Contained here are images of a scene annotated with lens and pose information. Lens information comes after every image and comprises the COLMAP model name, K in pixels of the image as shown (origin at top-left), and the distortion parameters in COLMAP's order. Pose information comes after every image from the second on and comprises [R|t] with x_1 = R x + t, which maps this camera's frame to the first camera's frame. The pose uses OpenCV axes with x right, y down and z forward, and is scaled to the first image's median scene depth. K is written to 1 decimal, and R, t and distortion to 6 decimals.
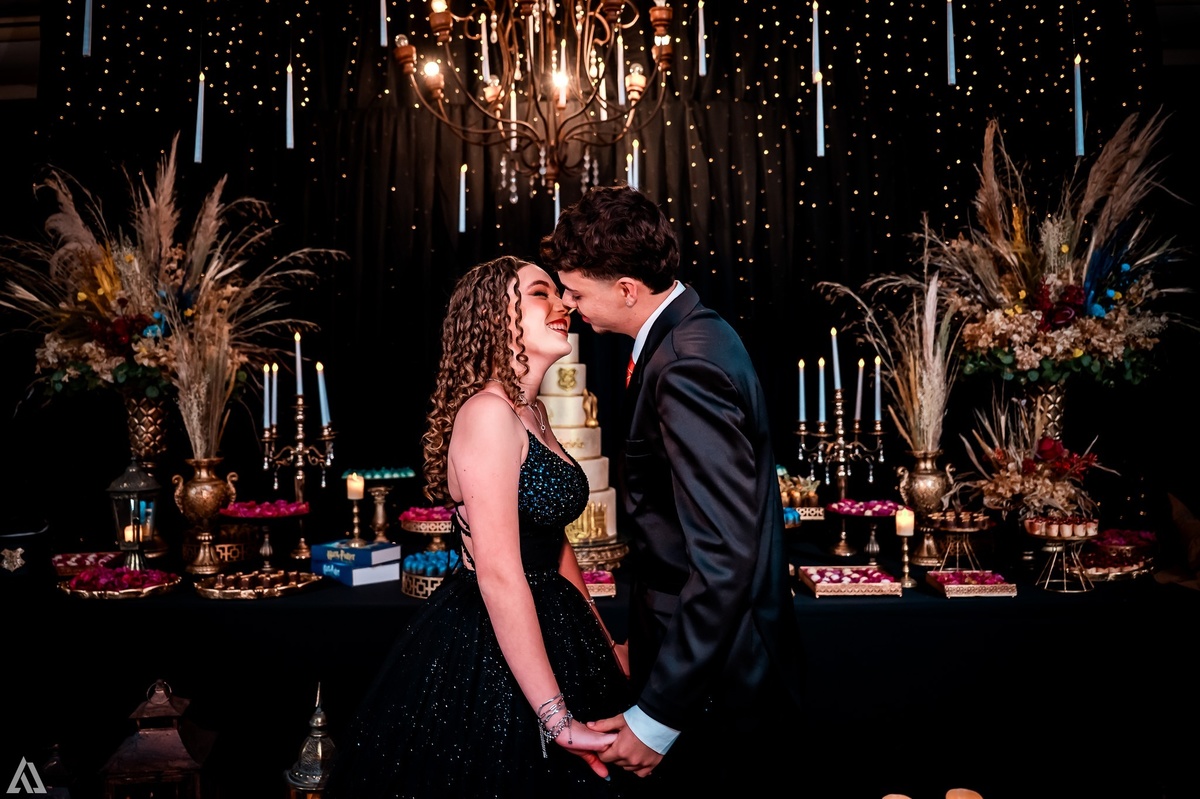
lens RADIAL K [[915.9, 0, 557.1], [0, 915.9, 361.8], [0, 0, 1]] dist [-0.146160, 0.108583]
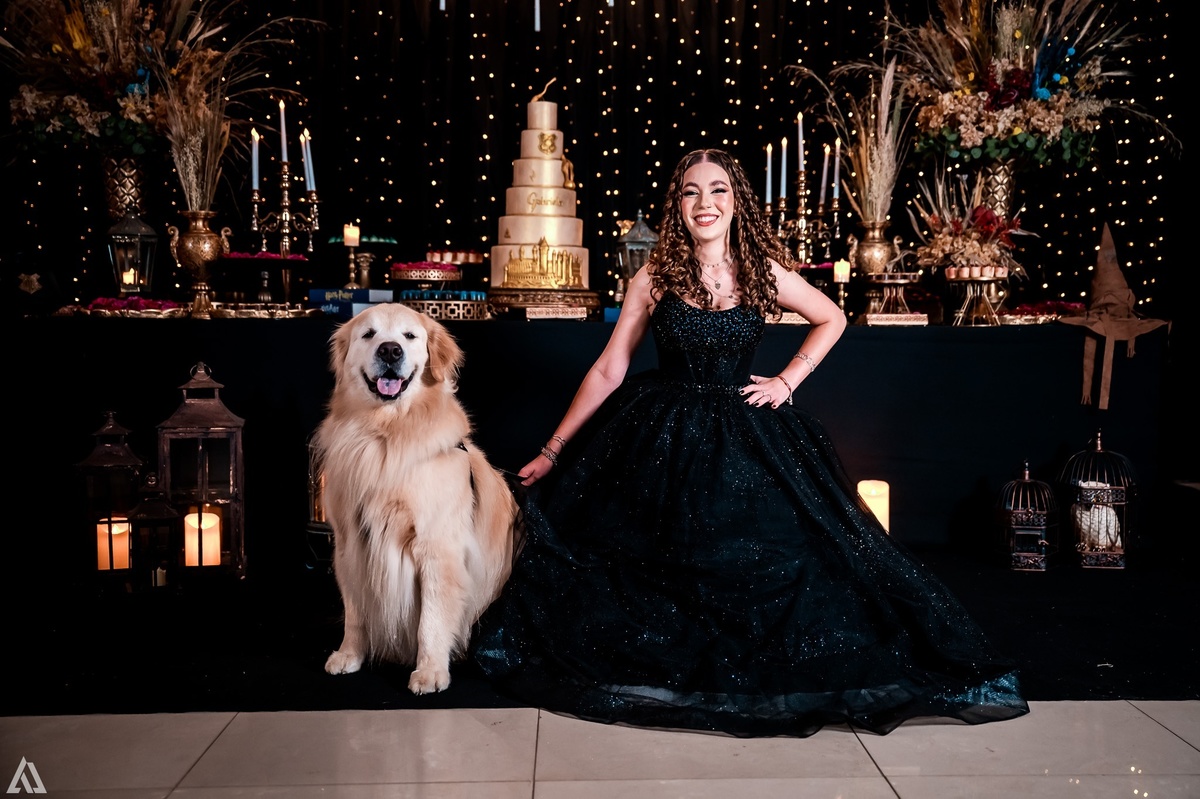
lens RADIAL K [[1274.0, 0, 617.7], [0, 1274.0, 401.8], [0, 0, 1]] dist [0.001507, 0.148655]
pose [[0.996873, 0.013728, 0.077813, -0.018114], [-0.021930, 0.994172, 0.105548, 0.156396], [-0.075911, -0.106924, 0.991365, -0.529546]]
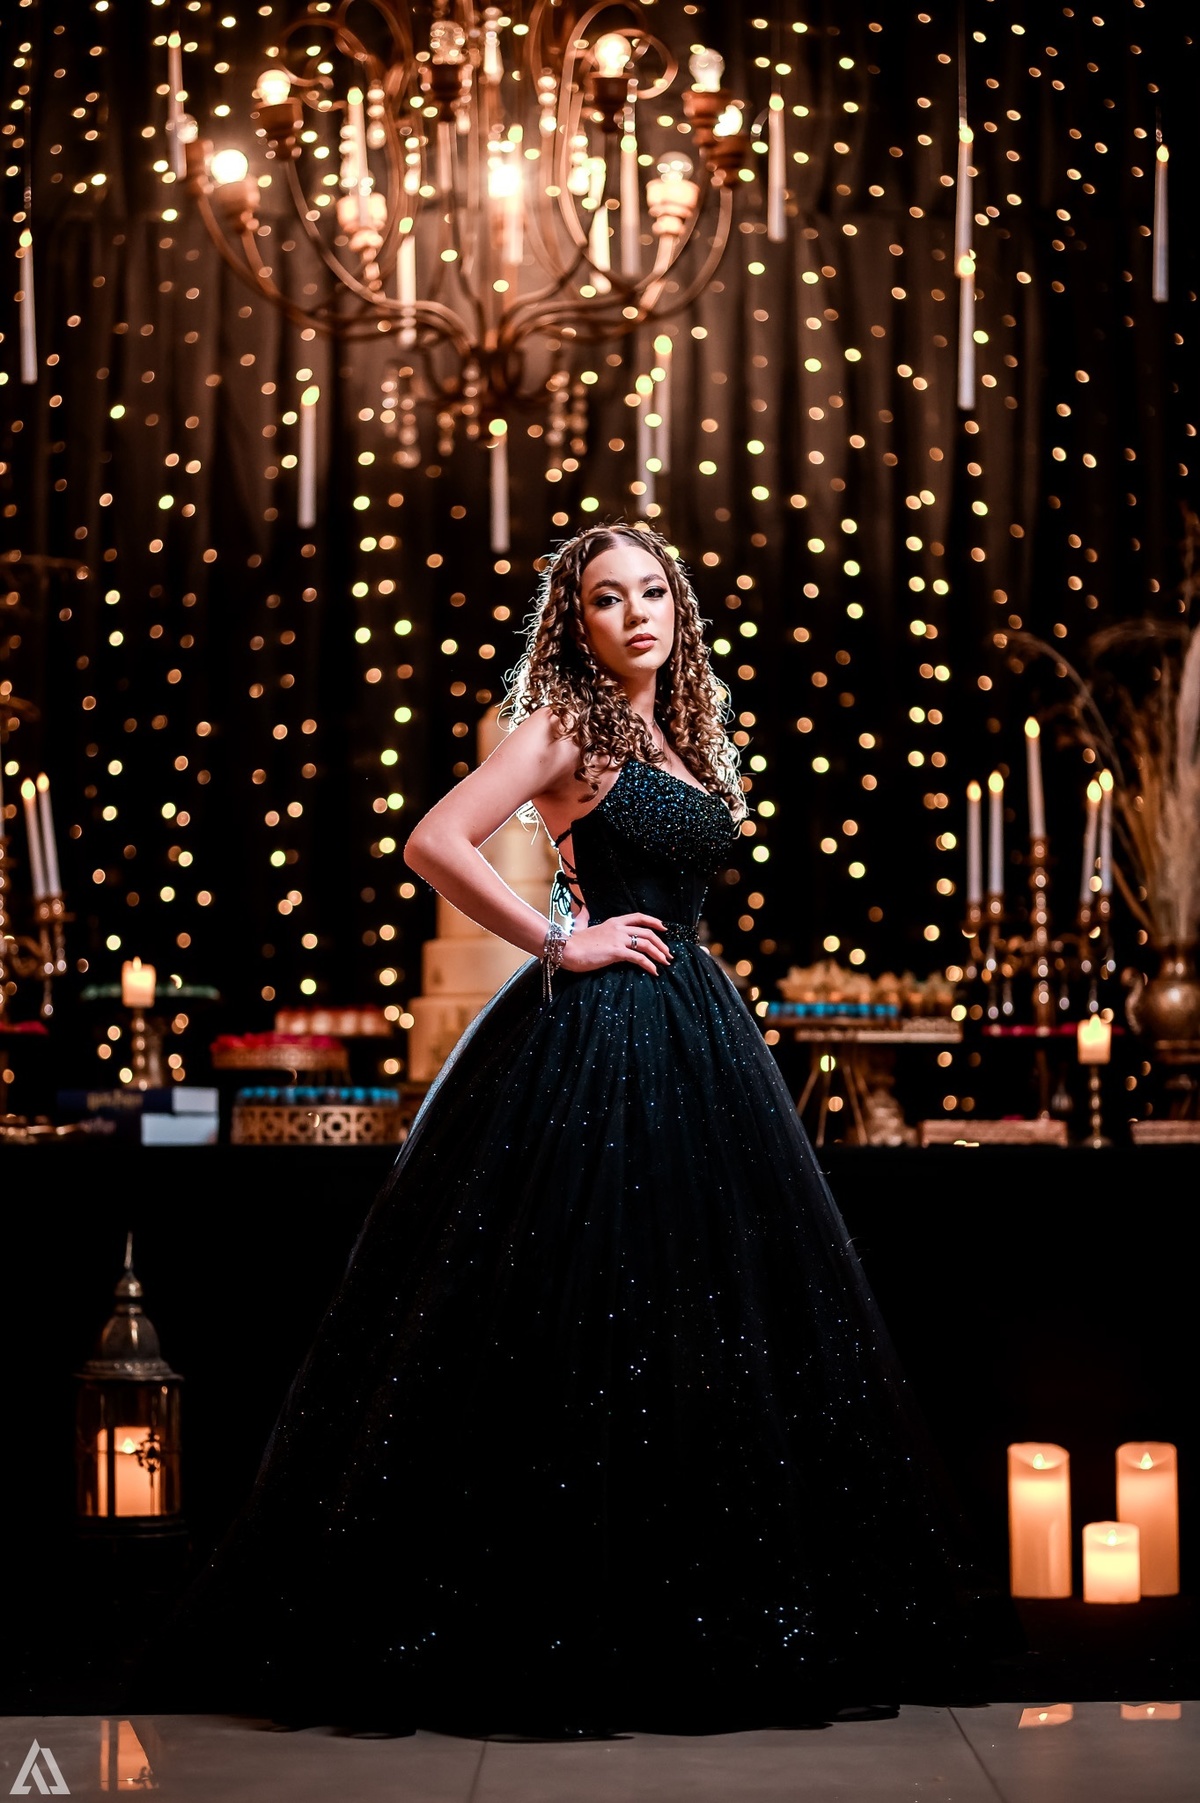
lens RADIAL K [[4190.5, 0, 600.0], [0, 4190.5, 901.5], [0, 0, 1]] dist [-0.005245, 0.088763]
pose [[0.999496, 0.009114, 0.030415, -0.014782], [-0.008205, 0.999520, -0.029869, 0.150858], [-0.030673, 0.029604, 0.999091, -1.496063]]
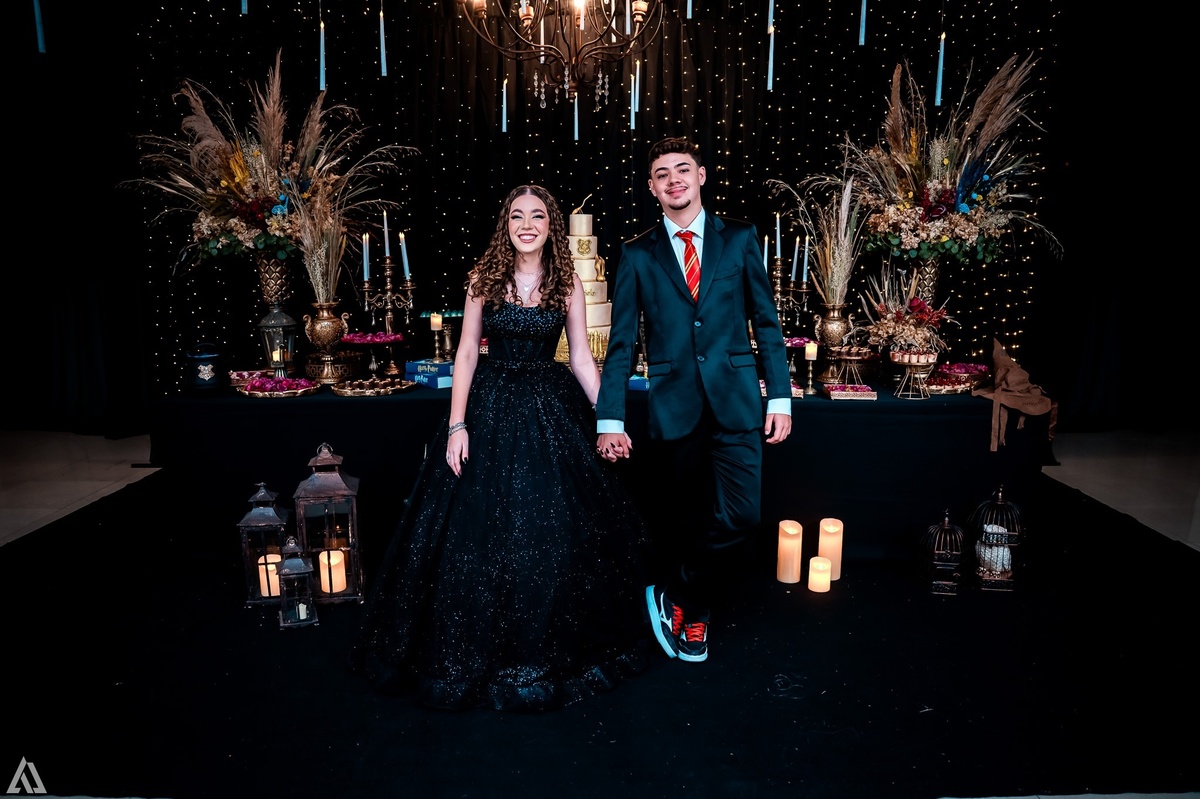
lens RADIAL K [[852.7, 0, 593.9], [0, 852.7, 425.3], [0, 0, 1]] dist [-0.139565, 0.092059]
pose [[0.999280, 0.008058, 0.037078, -0.019440], [-0.016572, 0.971743, 0.235461, -0.021722], [-0.034133, -0.235906, 0.971176, -0.328264]]
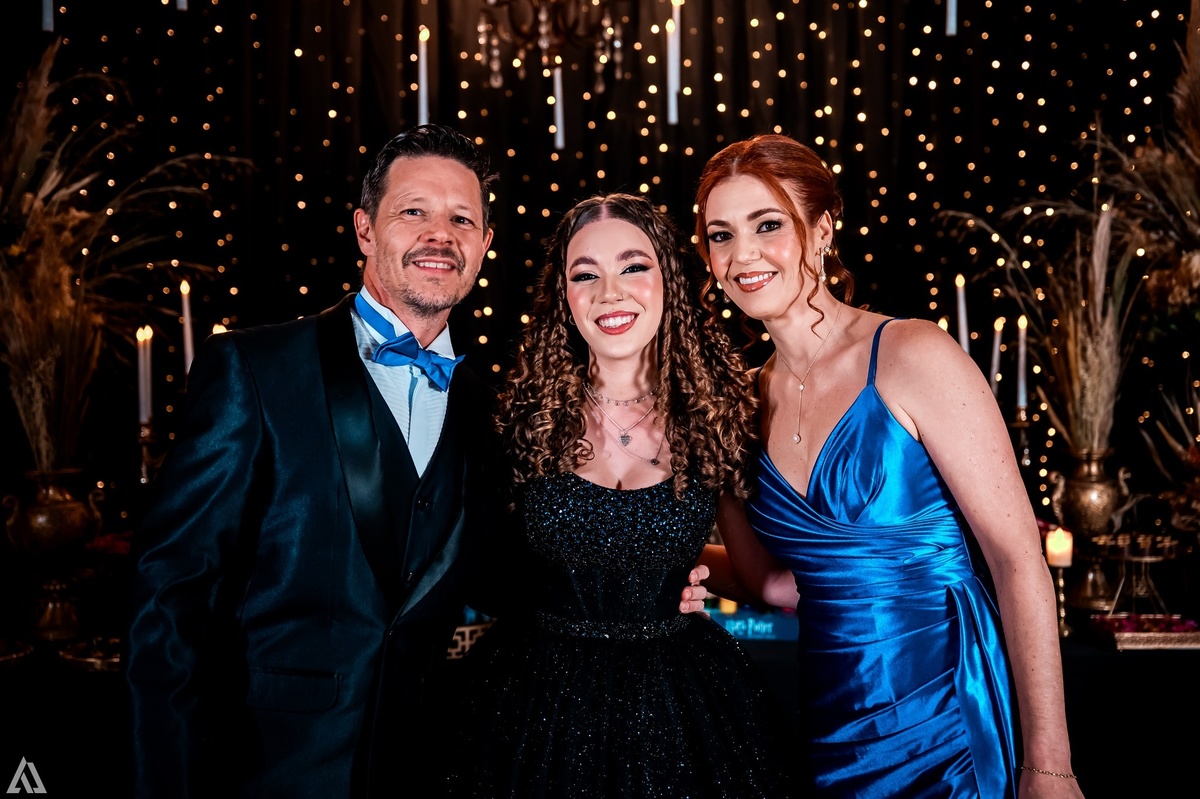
lens RADIAL K [[1474.7, 0, 623.9], [0, 1474.7, 396.3], [0, 0, 1]] dist [0.084018, -0.007222]
pose [[0.996506, -0.005570, 0.083332, -0.057005], [0.000181, 0.997915, 0.064540, -0.019547], [-0.083517, -0.064299, 0.994430, -0.145970]]
